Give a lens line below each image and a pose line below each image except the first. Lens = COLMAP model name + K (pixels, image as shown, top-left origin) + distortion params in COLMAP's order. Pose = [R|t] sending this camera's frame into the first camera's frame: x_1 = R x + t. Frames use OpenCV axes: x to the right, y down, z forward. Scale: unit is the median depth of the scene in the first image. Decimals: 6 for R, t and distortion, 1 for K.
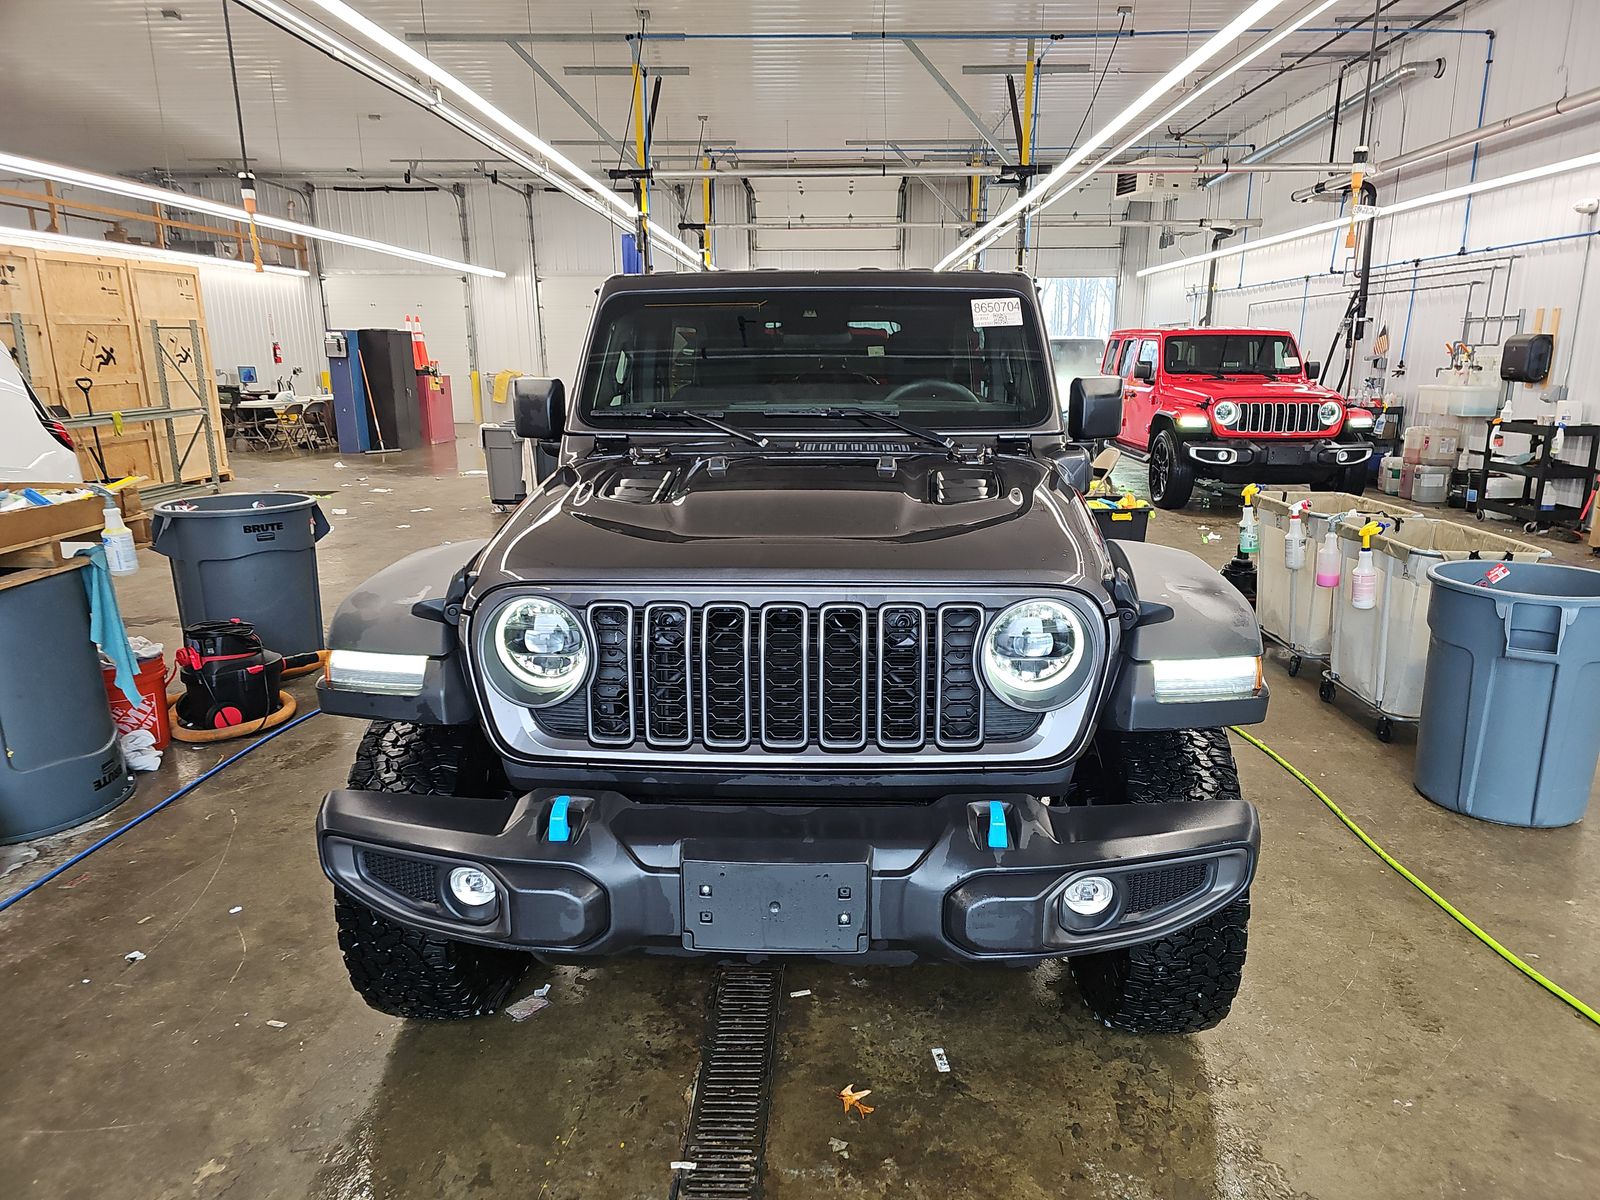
lens RADIAL K [[1058.6, 0, 800.0], [0, 1058.6, 600.0], [0, 0, 1]] dist [0.073468, -0.075661]
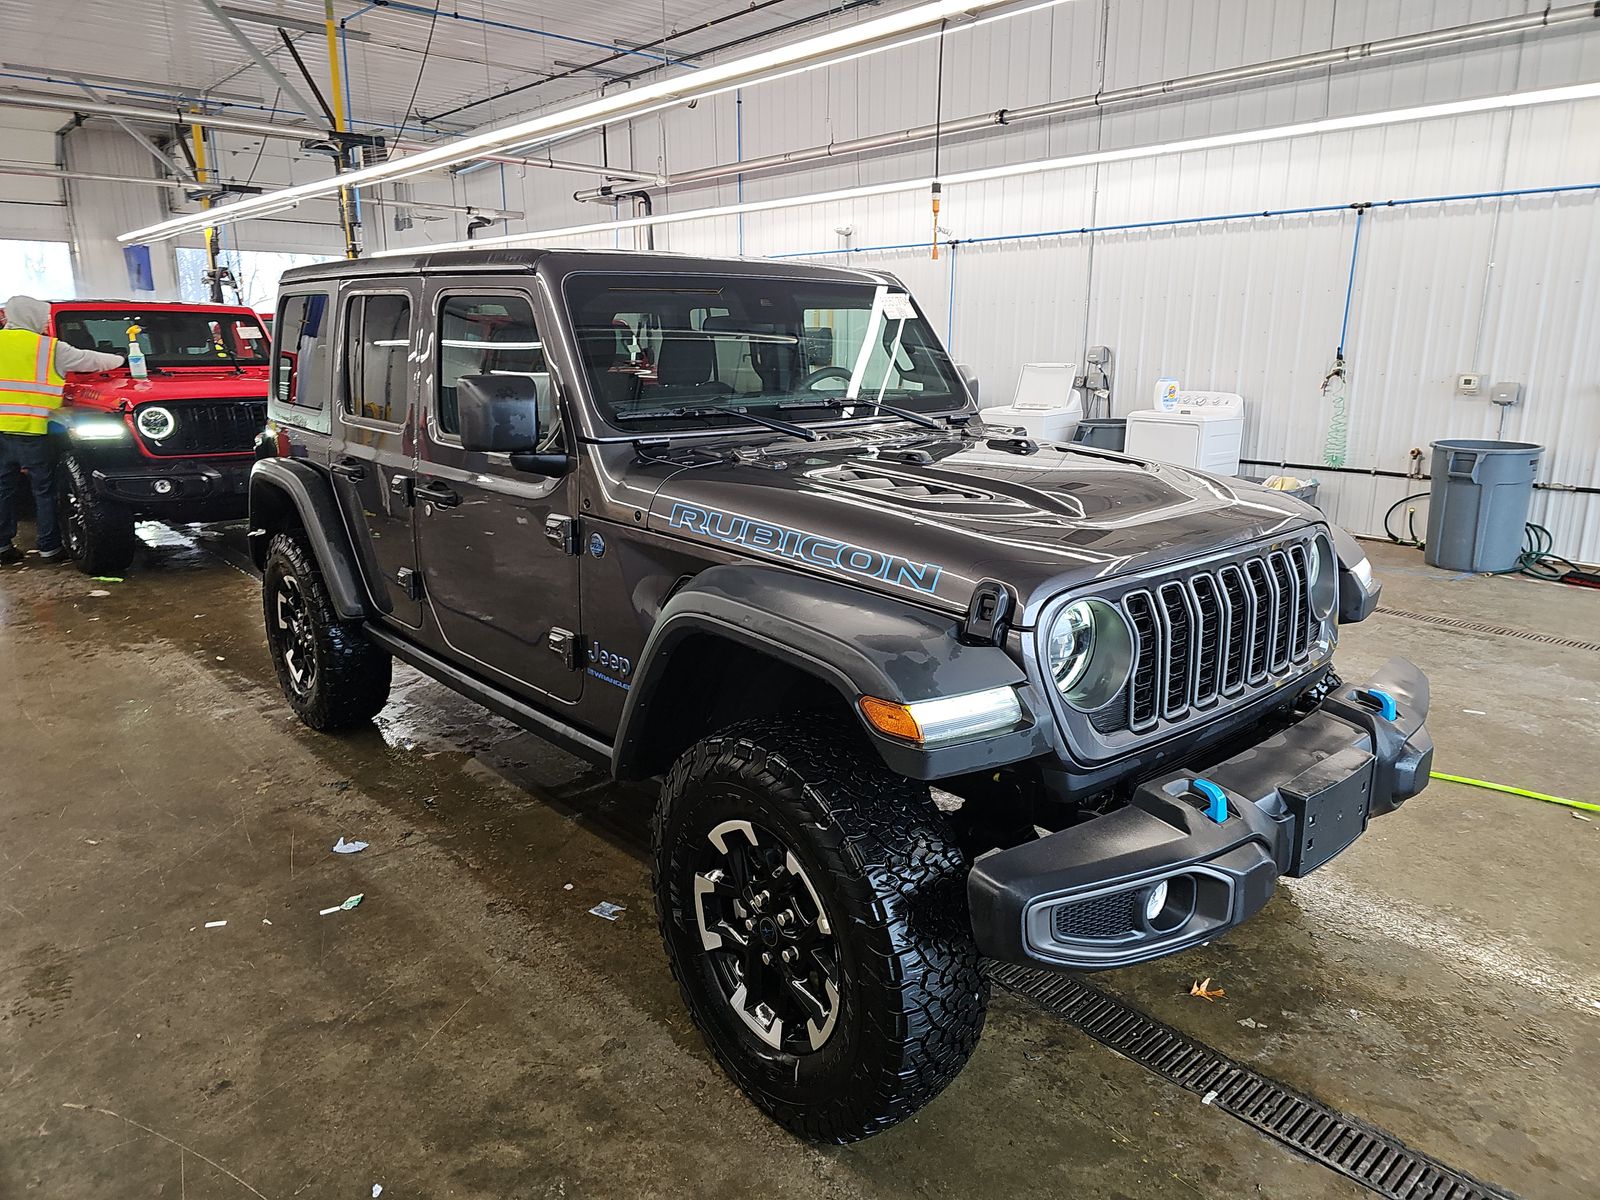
lens RADIAL K [[1069.8, 0, 809.1], [0, 1069.8, 567.9], [0, 0, 1]] dist [0.069551, -0.060640]
pose [[0.712955, -0.144872, 0.686081, -0.220547], [0.155258, 0.986754, 0.047023, -0.023319], [-0.683805, 0.072994, 0.726004, 0.091370]]
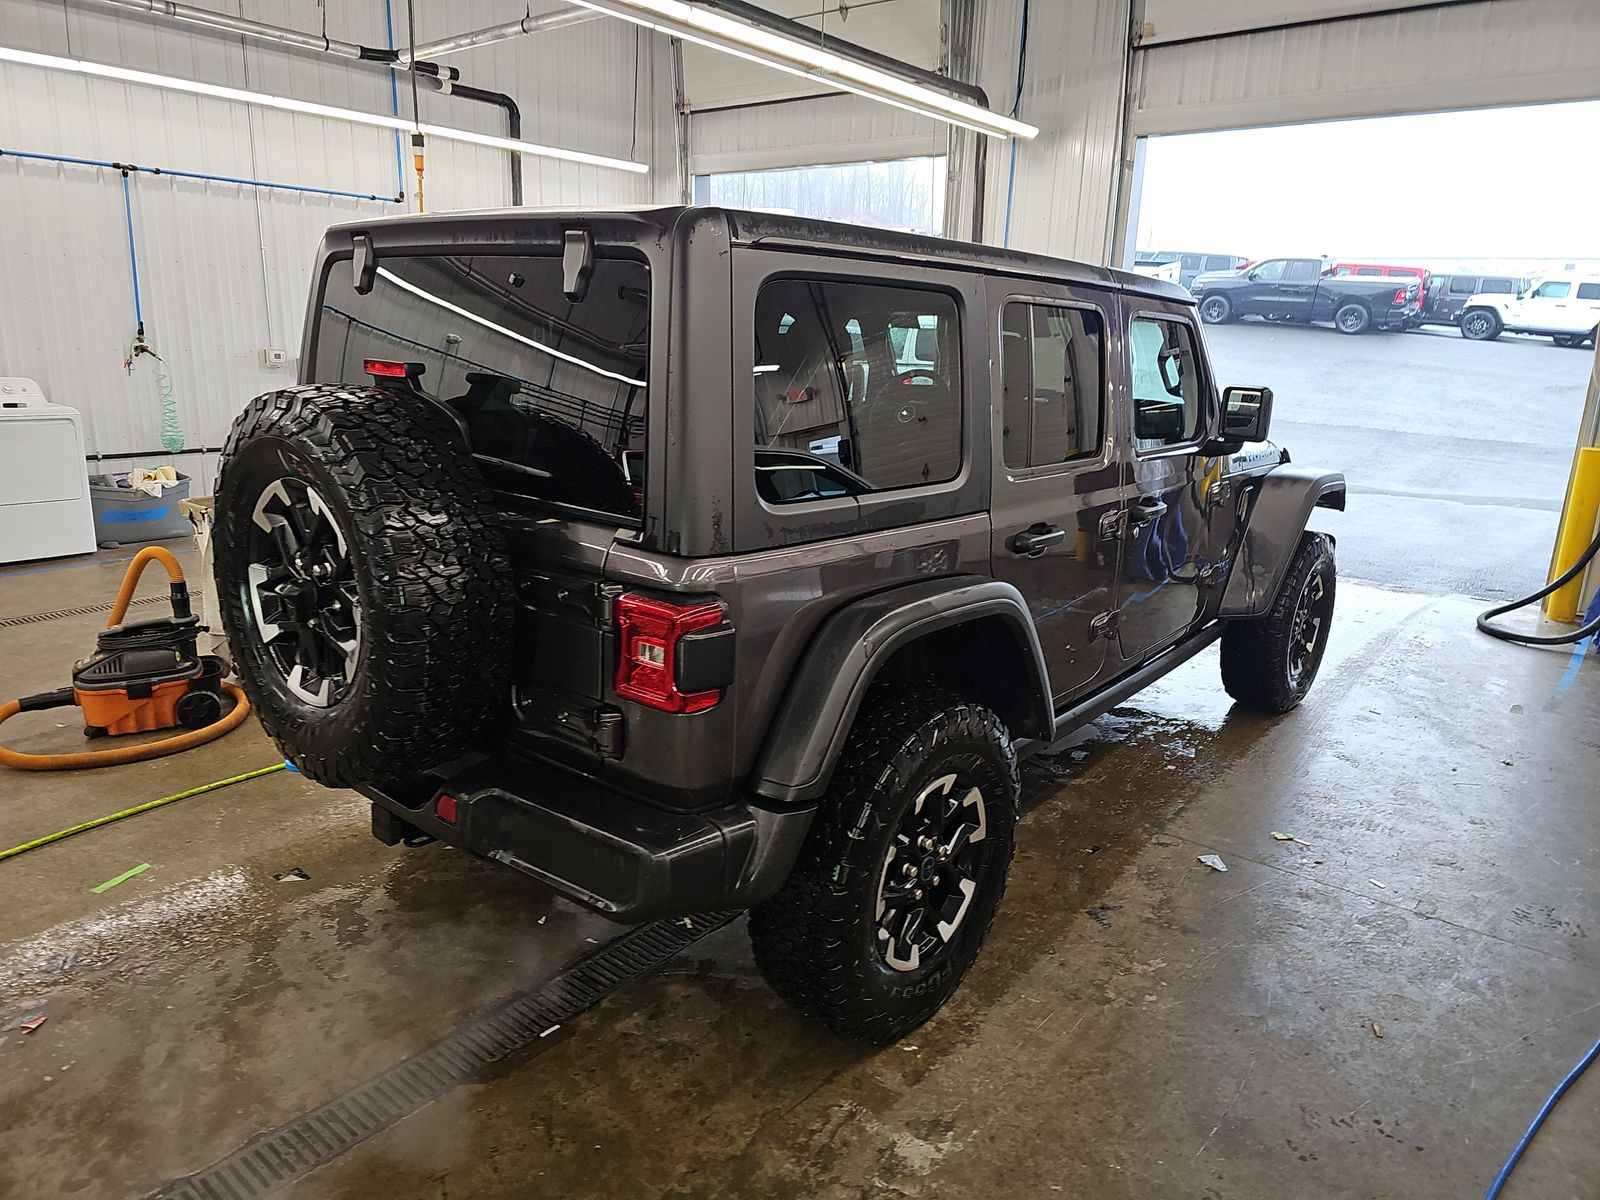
lens RADIAL K [[1069.8, 0, 809.1], [0, 1069.8, 567.9], [0, 0, 1]] dist [0.069551, -0.060640]
pose [[-0.809487, -0.149829, 0.567699, -0.119303], [0.105169, 0.914253, 0.391255, -0.385506], [-0.577642, 0.376420, -0.724318, 1.624023]]
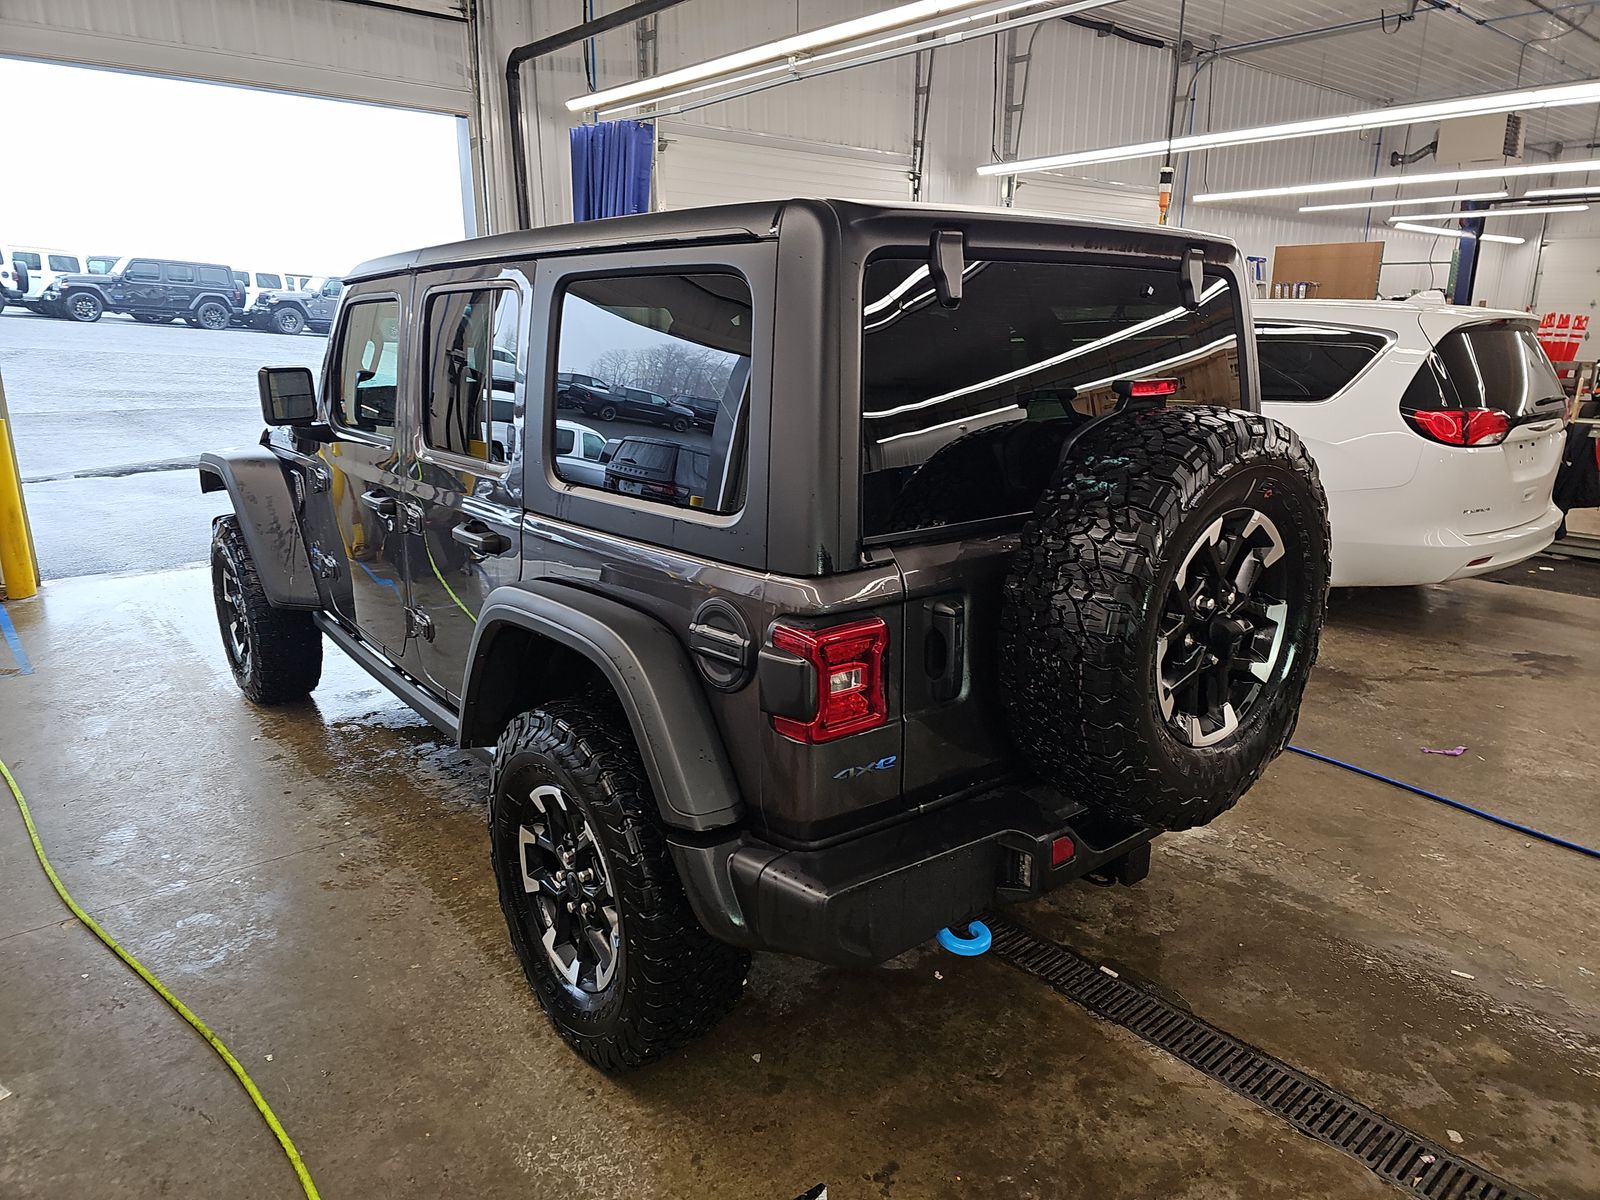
lens RADIAL K [[1058.3, 0, 827.4], [0, 1058.3, 593.7], [0, 0, 1]] dist [0.072825, -0.059789]
pose [[-0.705472, 0.180376, -0.685400, 0.839997], [-0.159410, 0.901909, 0.401433, -0.378203], [0.690578, 0.392459, -0.607518, 1.557502]]
